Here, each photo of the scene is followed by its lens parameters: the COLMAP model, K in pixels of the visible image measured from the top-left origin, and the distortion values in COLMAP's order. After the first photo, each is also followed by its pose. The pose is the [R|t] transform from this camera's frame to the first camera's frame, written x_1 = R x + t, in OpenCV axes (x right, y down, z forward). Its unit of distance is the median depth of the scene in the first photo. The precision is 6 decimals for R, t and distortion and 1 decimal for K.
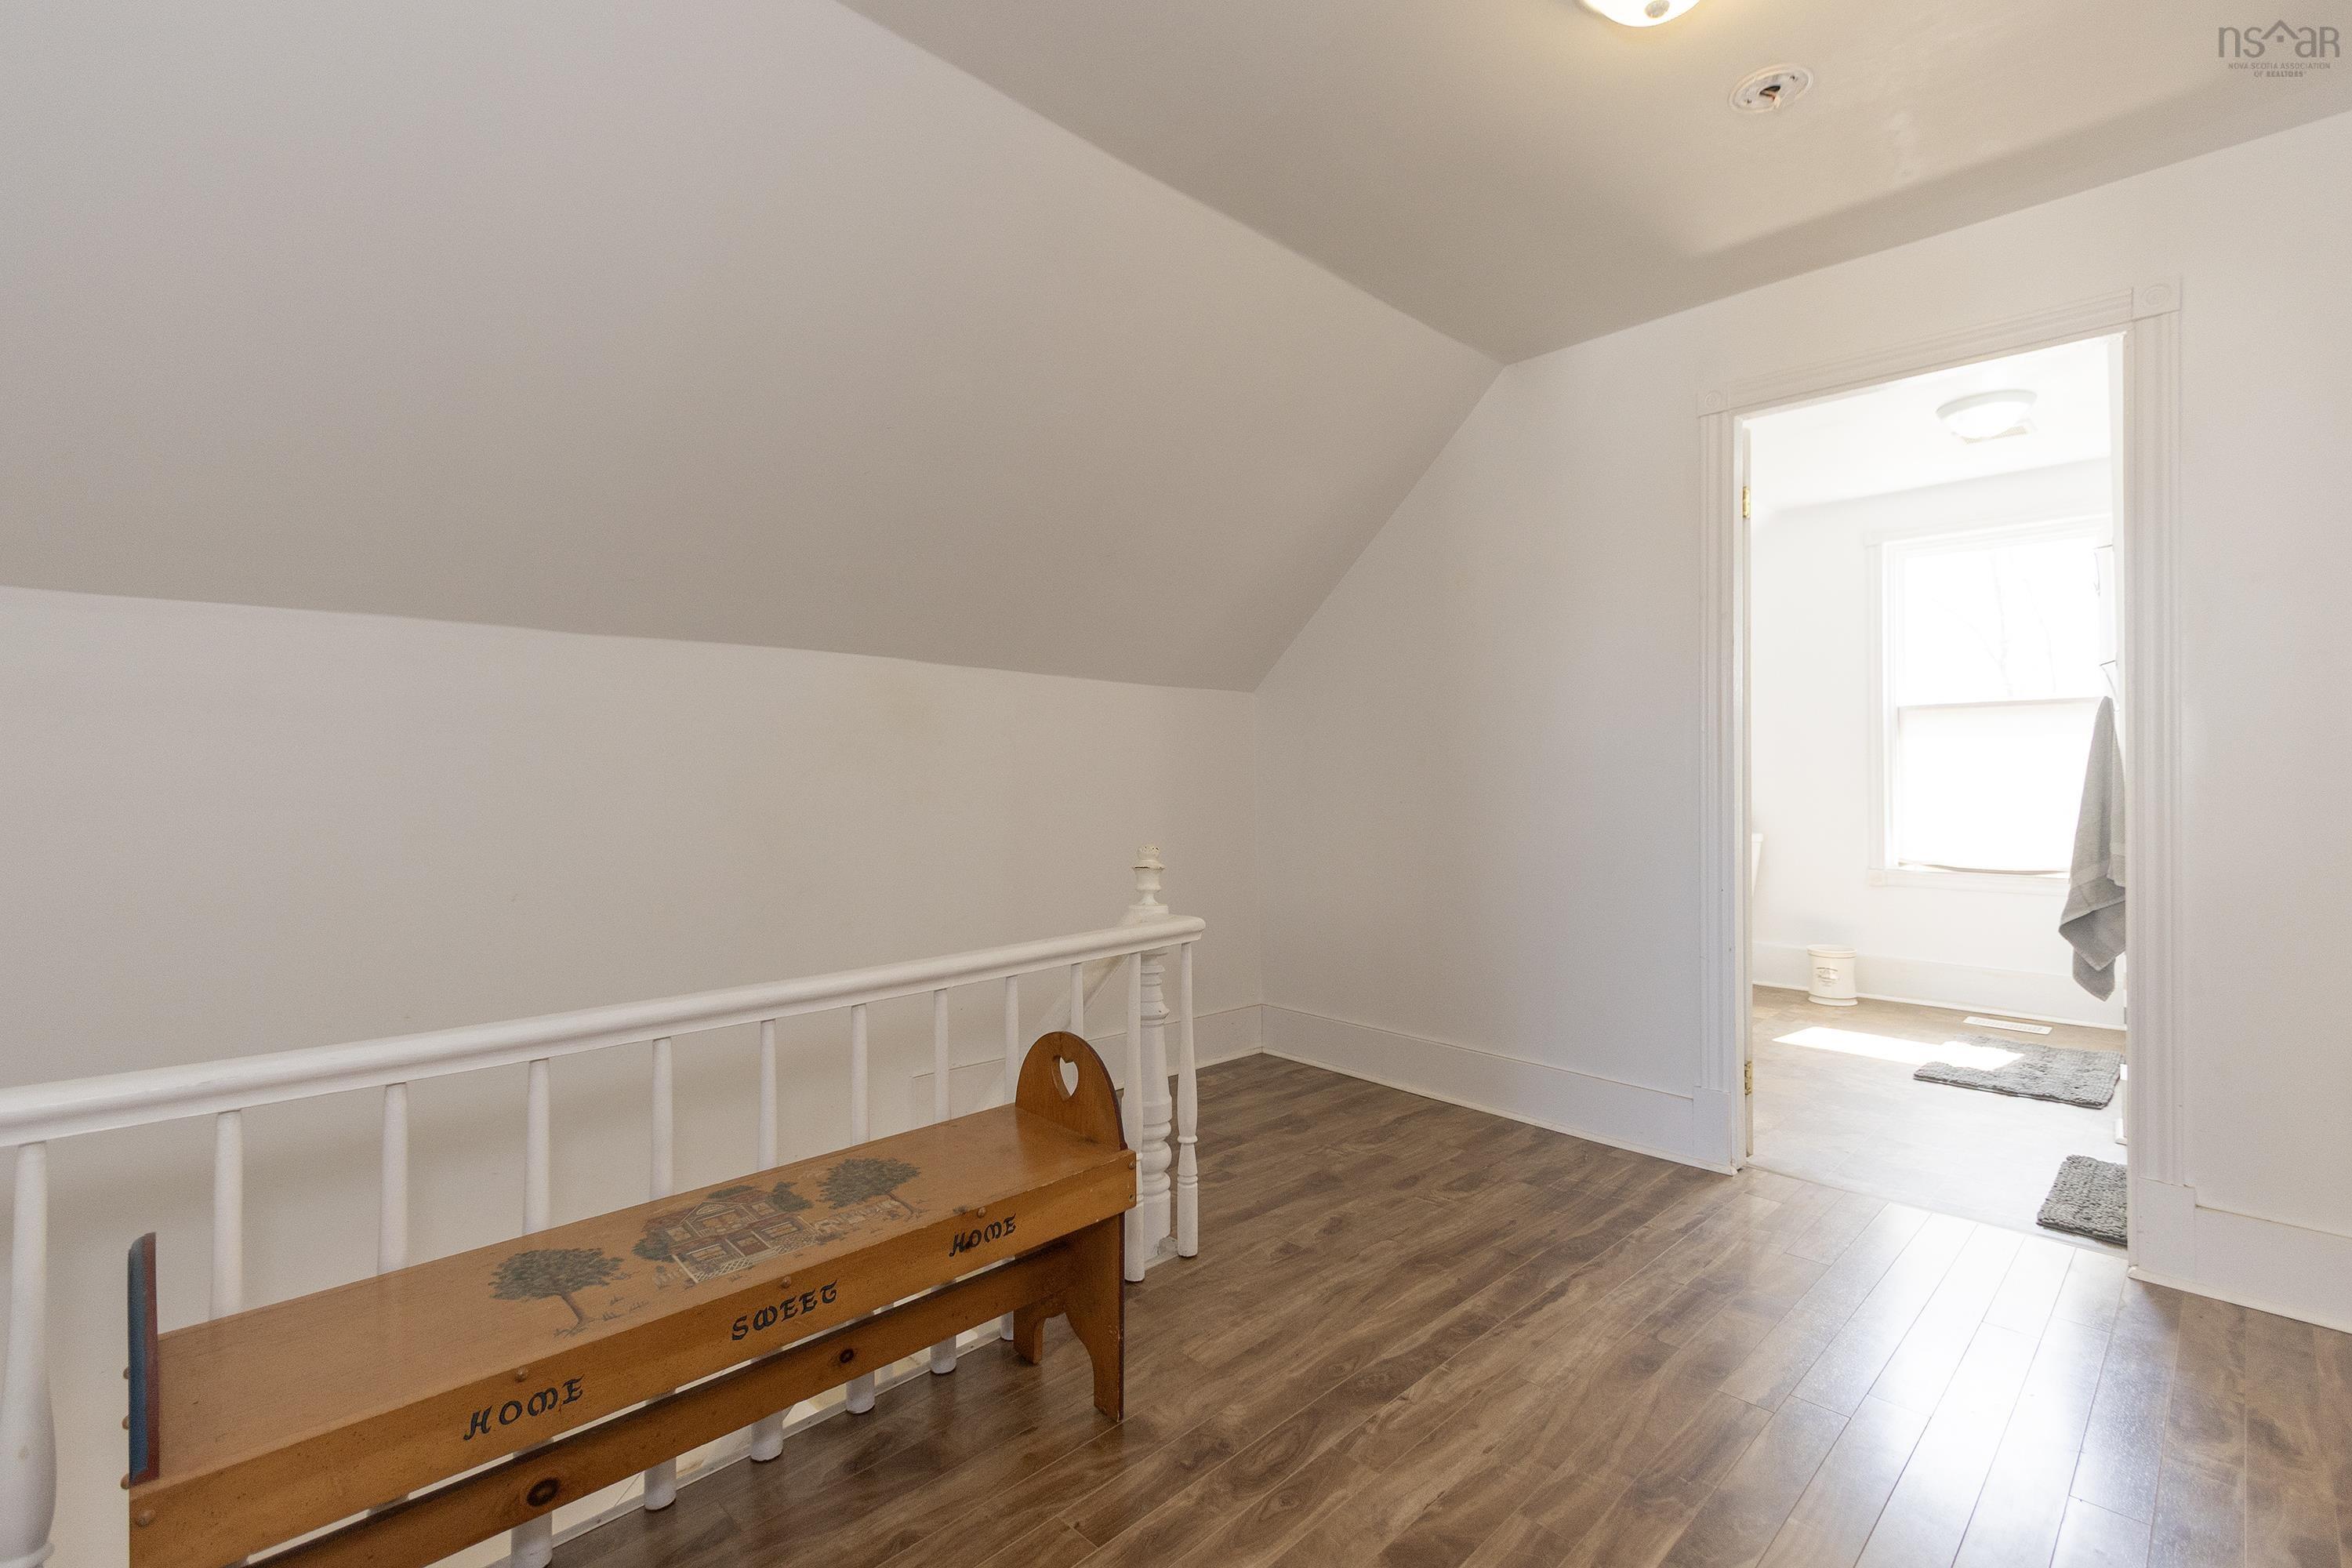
lens RADIAL K [[1080.5, 0, 1163.0], [0, 1080.5, 777.8], [0, 0, 1]] dist [0.001693, -0.000587]
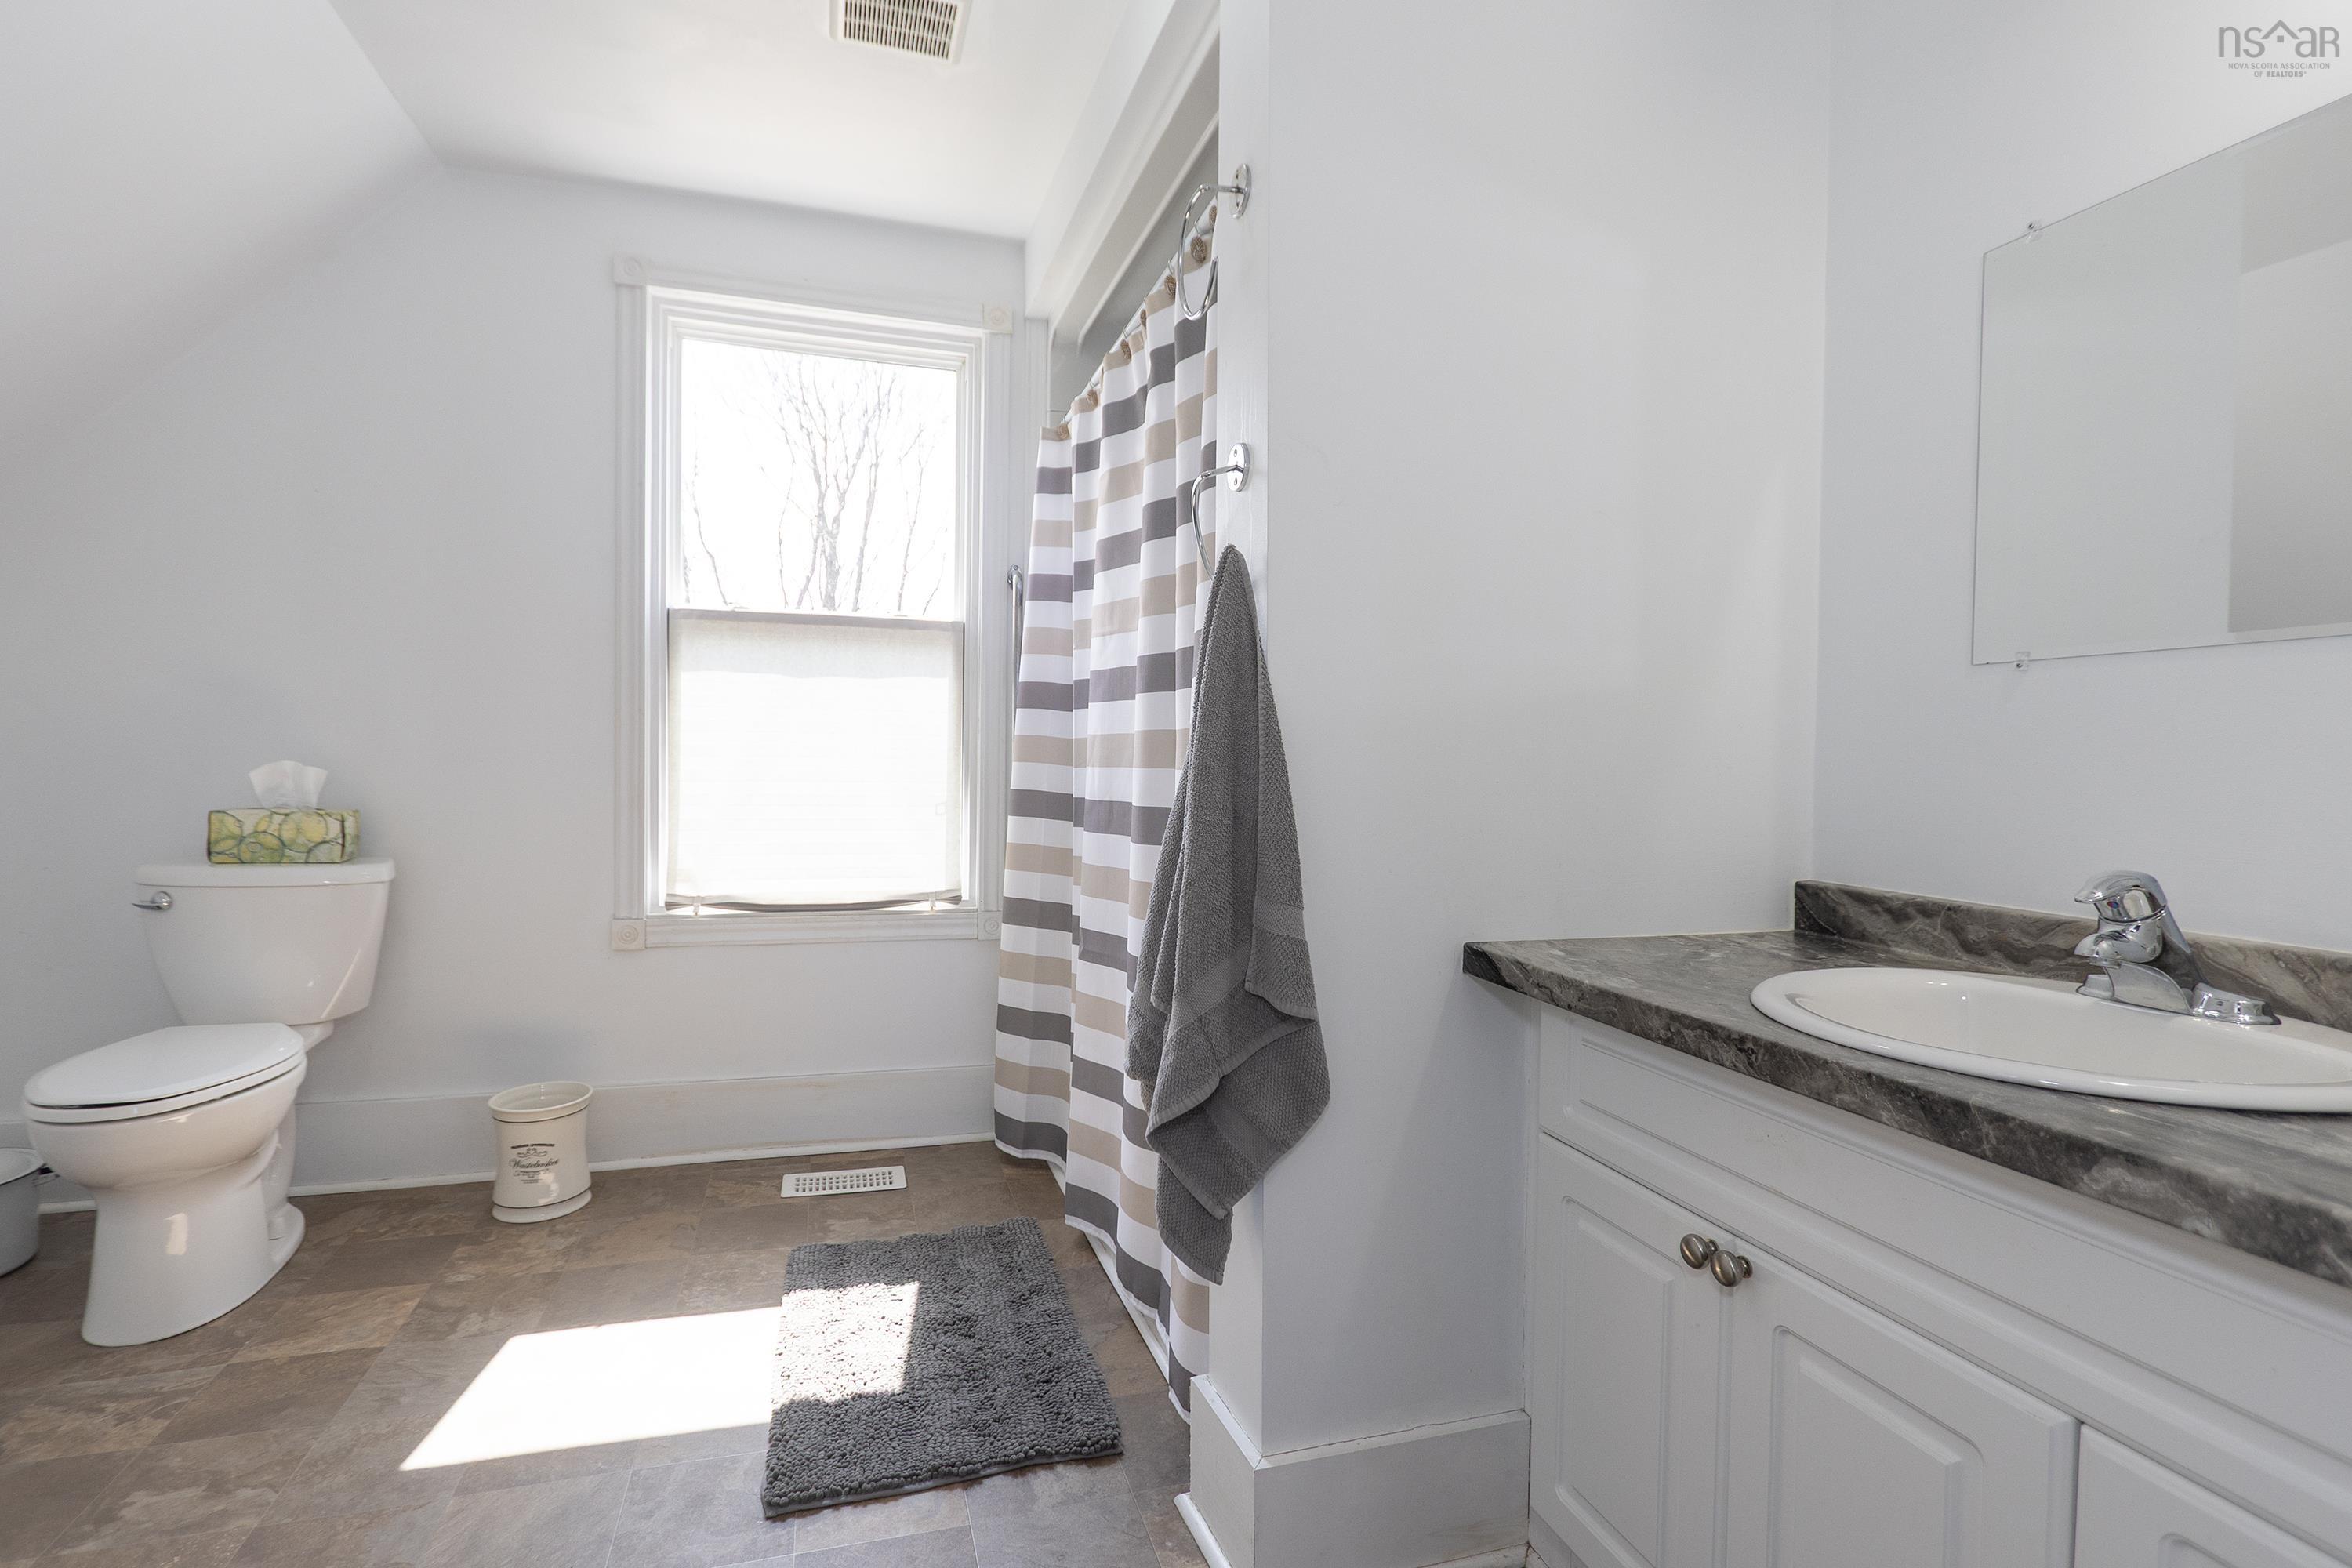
lens RADIAL K [[1080.5, 0, 1161.4], [0, 1080.5, 777.0], [0, 0, 1]] dist [0.001693, -0.000587]
pose [[0.461278, -0.001117, 0.887255, 0.322039], [-0.019347, 0.999749, 0.011317, 0.006097], [-0.887045, -0.022387, 0.461140, 0.542081]]
